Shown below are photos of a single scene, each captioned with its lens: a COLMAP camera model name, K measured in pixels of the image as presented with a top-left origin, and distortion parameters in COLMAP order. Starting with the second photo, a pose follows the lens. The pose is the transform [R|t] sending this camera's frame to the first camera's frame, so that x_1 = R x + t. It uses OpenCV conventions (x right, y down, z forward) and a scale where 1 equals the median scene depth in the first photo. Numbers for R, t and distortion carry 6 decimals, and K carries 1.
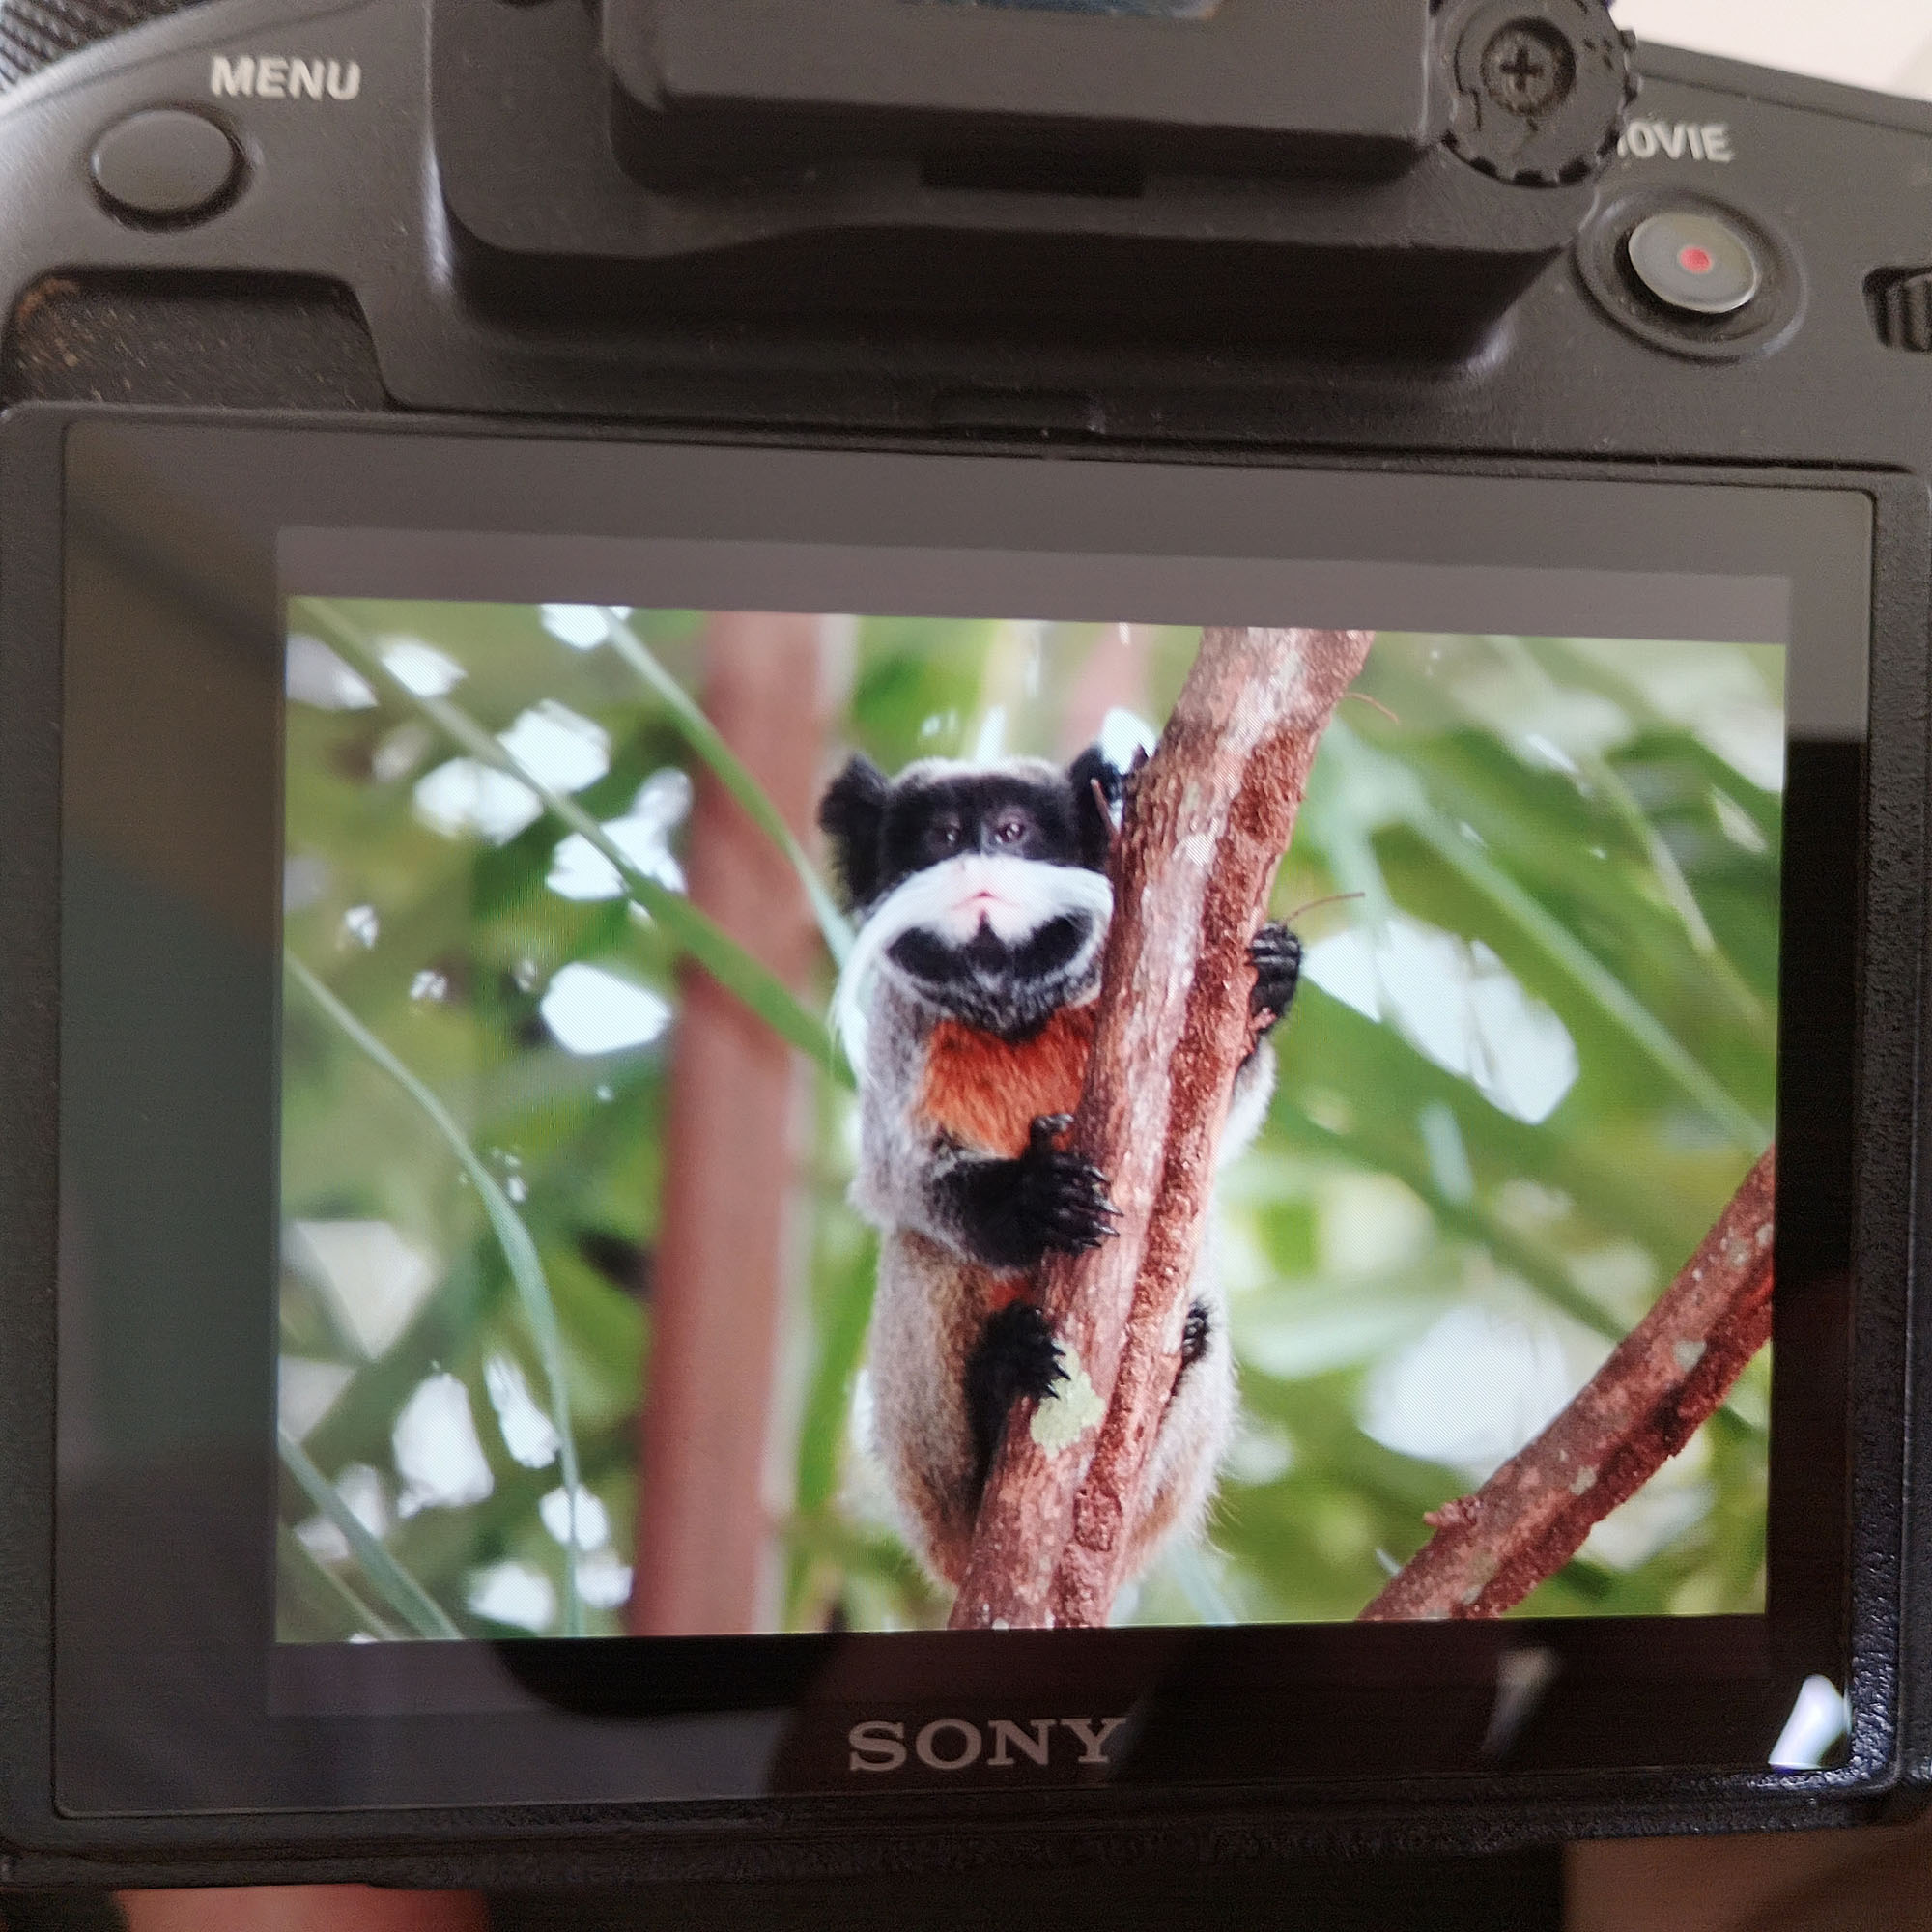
lens RADIAL K [[2372.4, 0, 950.9], [0, 2372.4, 962.2], [0, 0, 1]] dist [-0.025339, 0.000000]
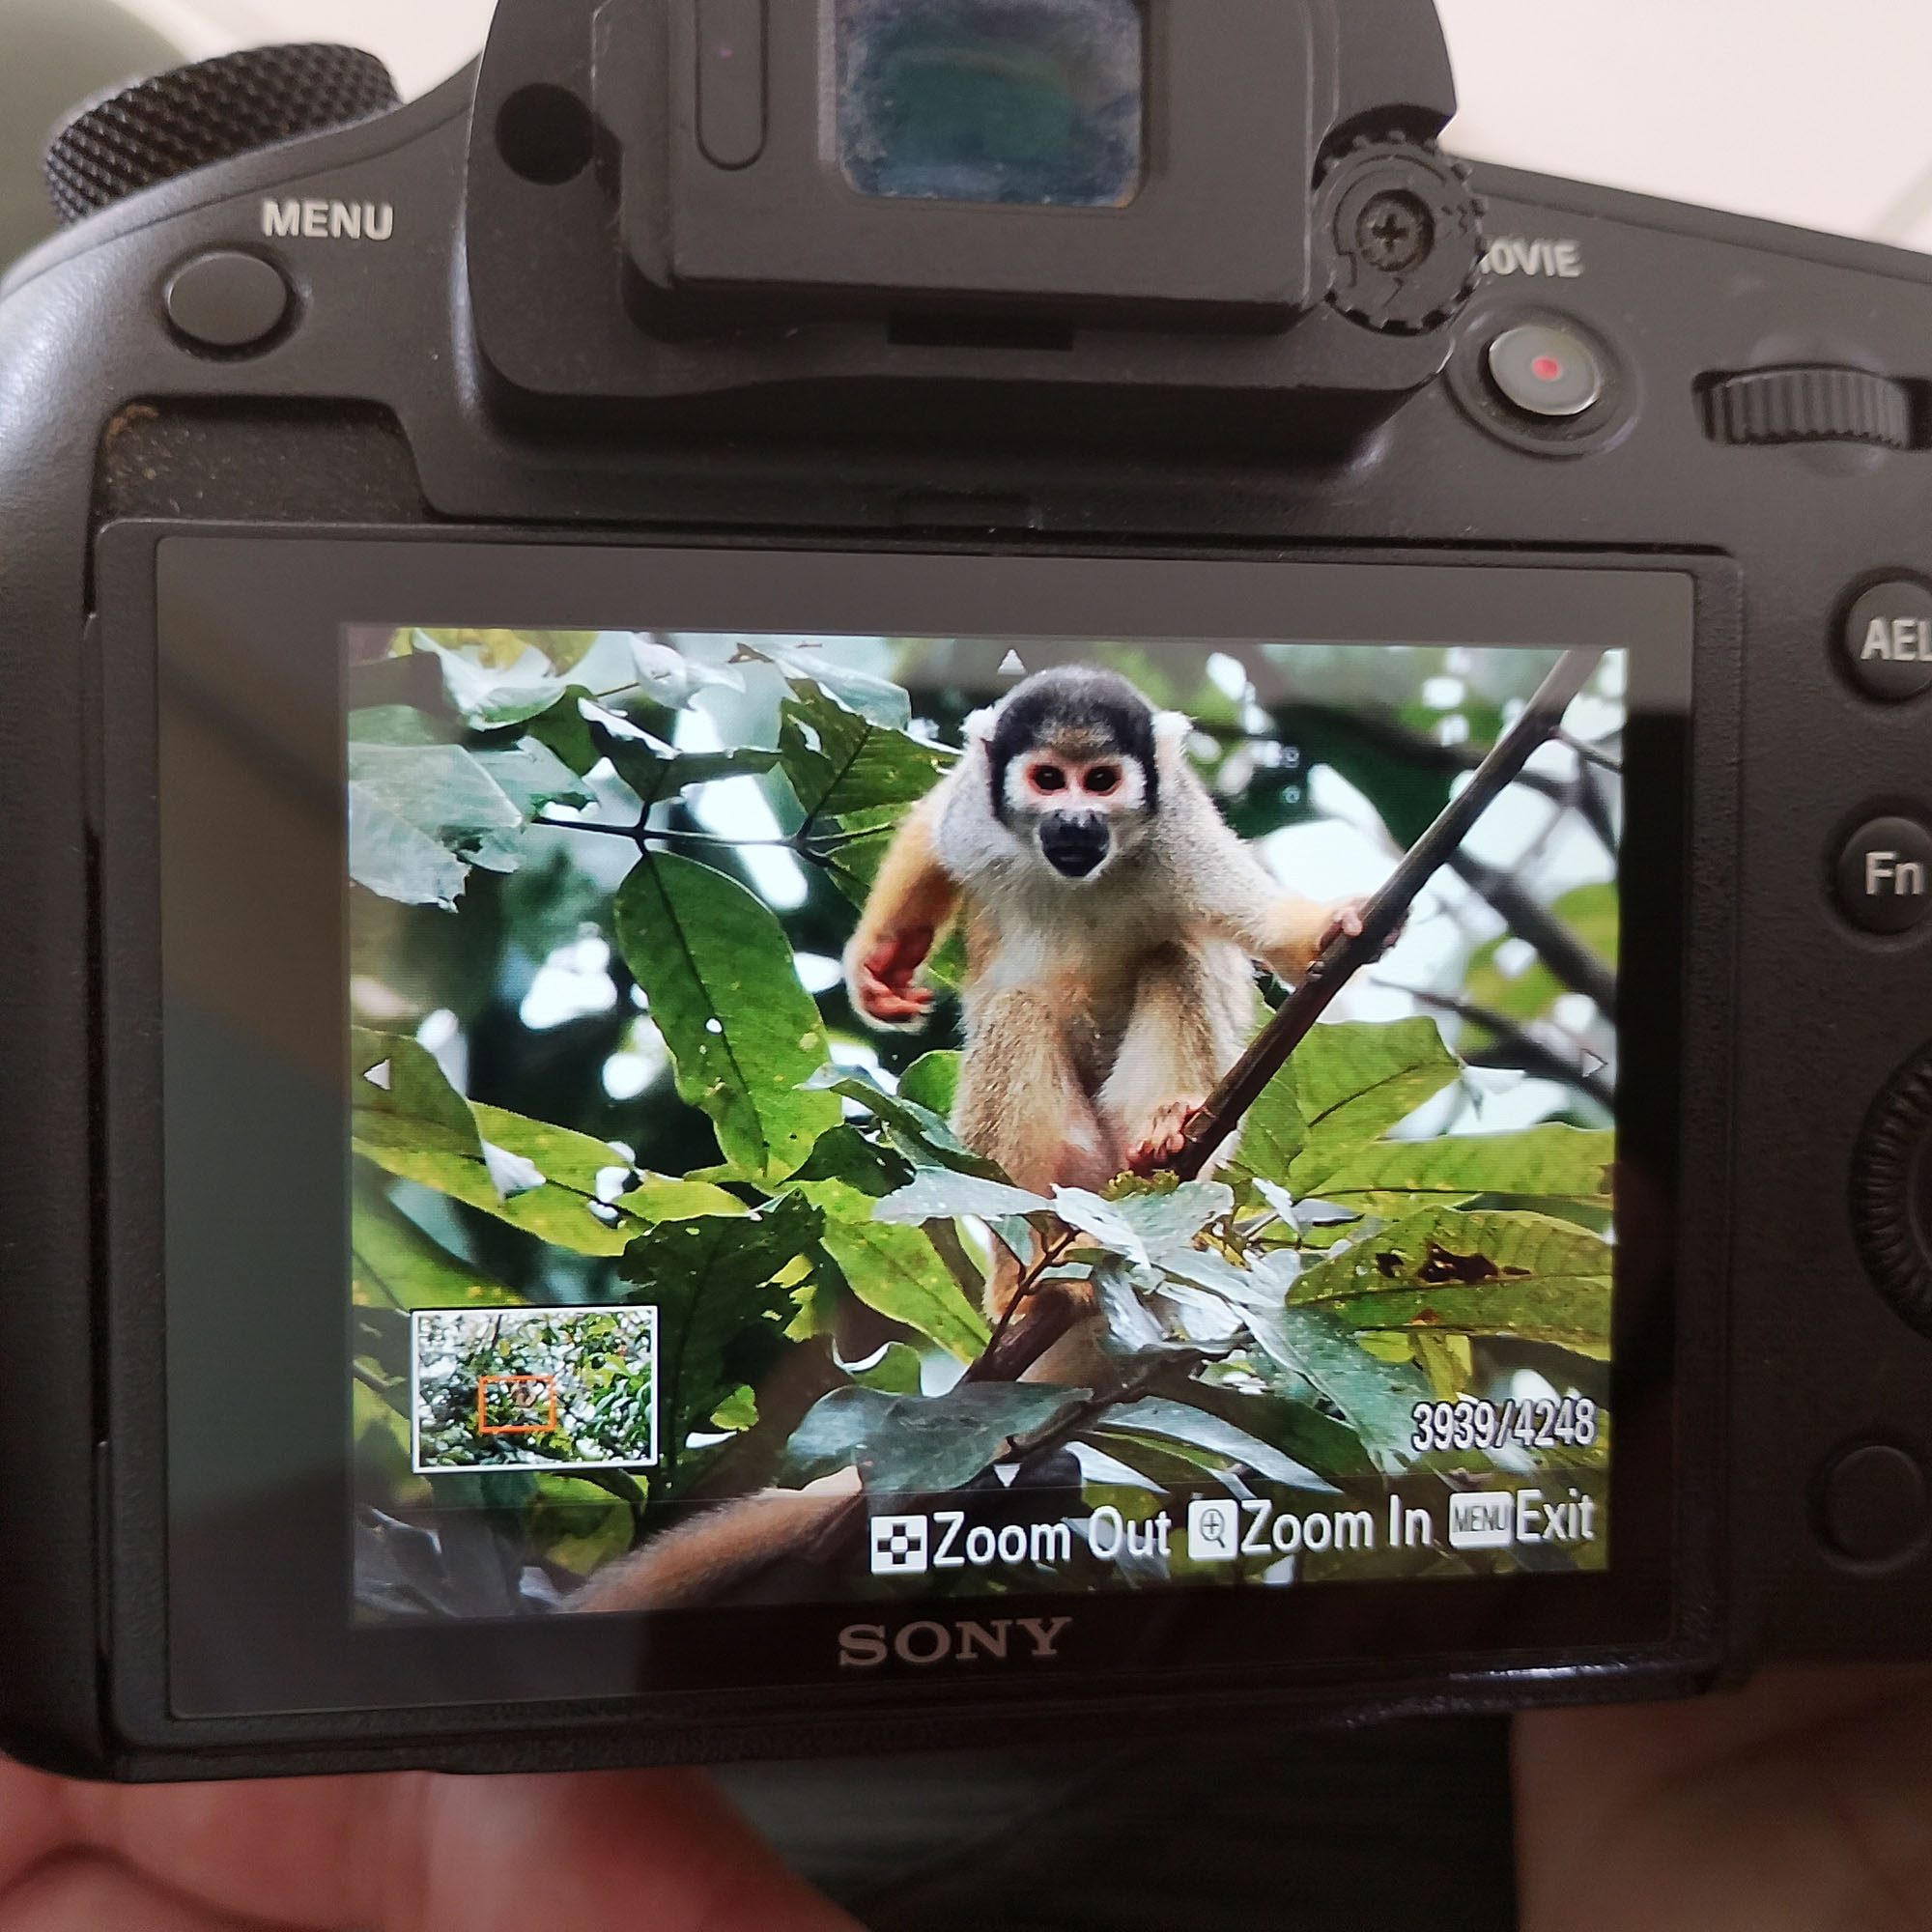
lens RADIAL K [[2372.4, 0, 953.5], [0, 2372.4, 969.4], [0, 0, 1]] dist [-0.025339, 0.000000]
pose [[0.999488, -0.012445, 0.029467, -0.016028], [0.011567, 0.999489, 0.029795, -0.041688], [-0.029823, -0.029439, 0.999122, -0.176254]]
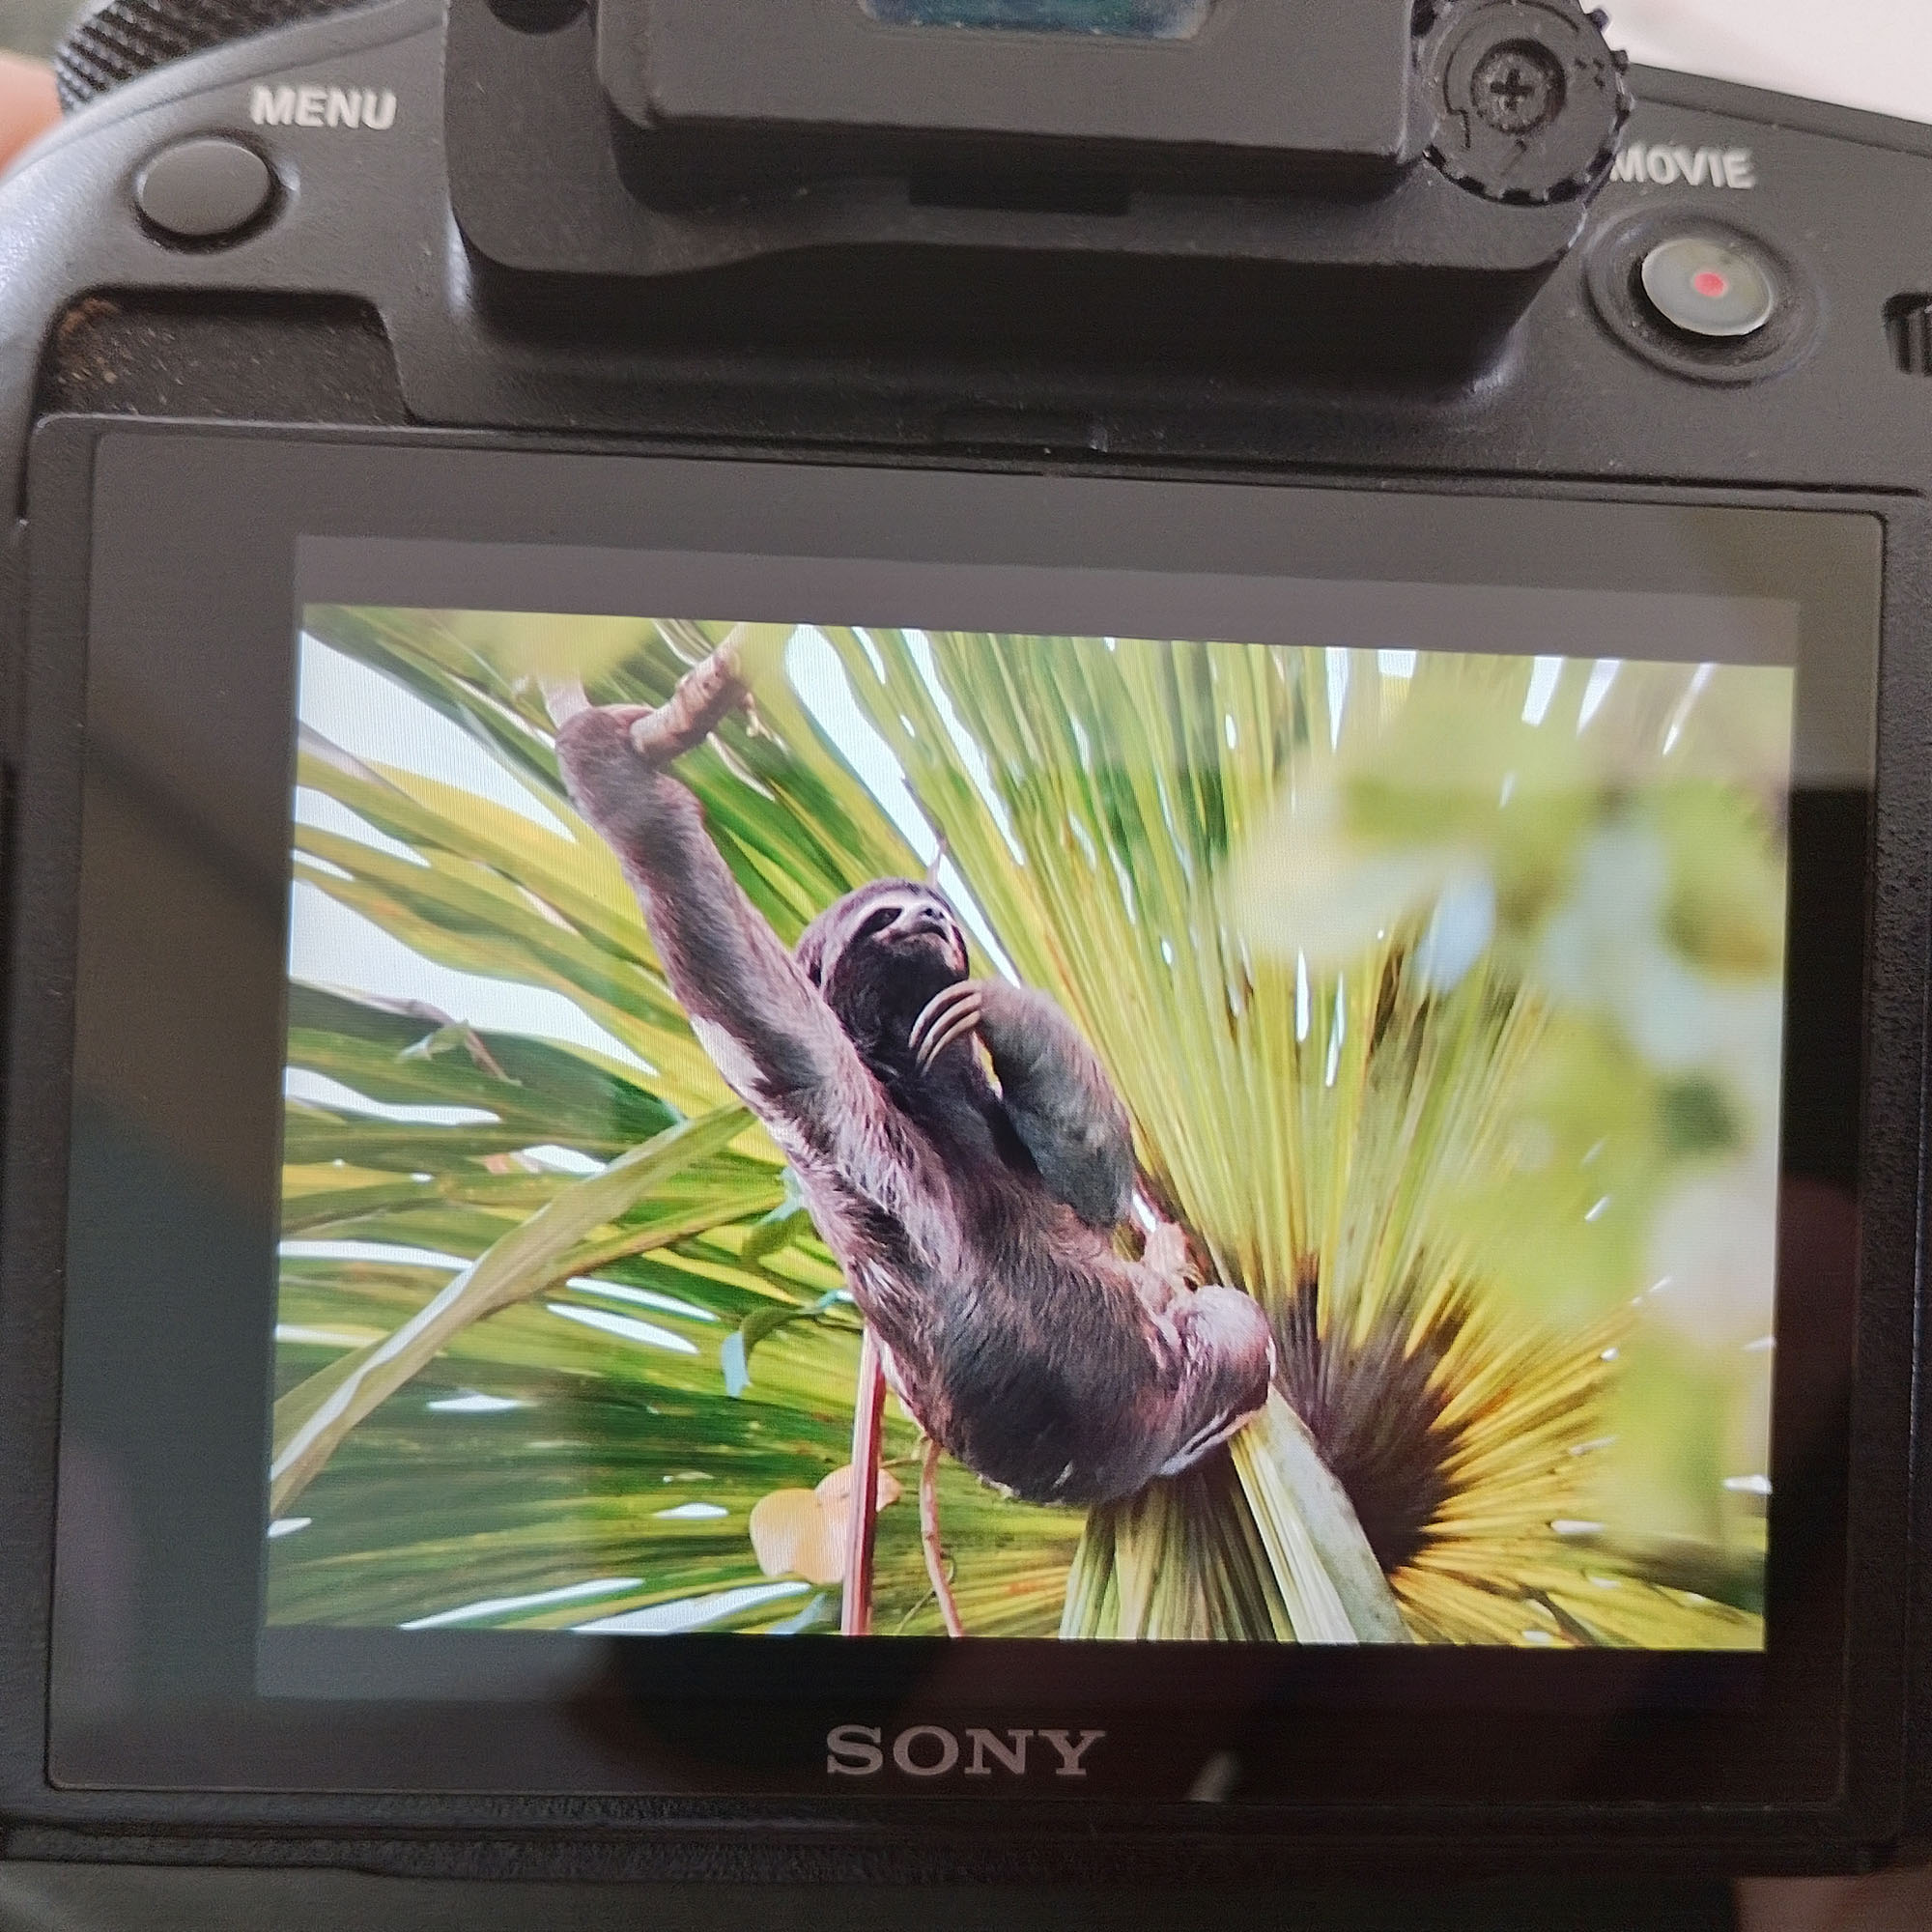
lens RADIAL K [[2372.4, 0, 948.2], [0, 2372.4, 953.8], [0, 0, 1]] dist [-0.025339, 0.000000]
pose [[0.998116, 0.017064, -0.058935, 0.061265], [-0.018716, 0.999444, -0.027600, 0.020618], [0.058431, 0.028651, 0.997880, -0.008266]]
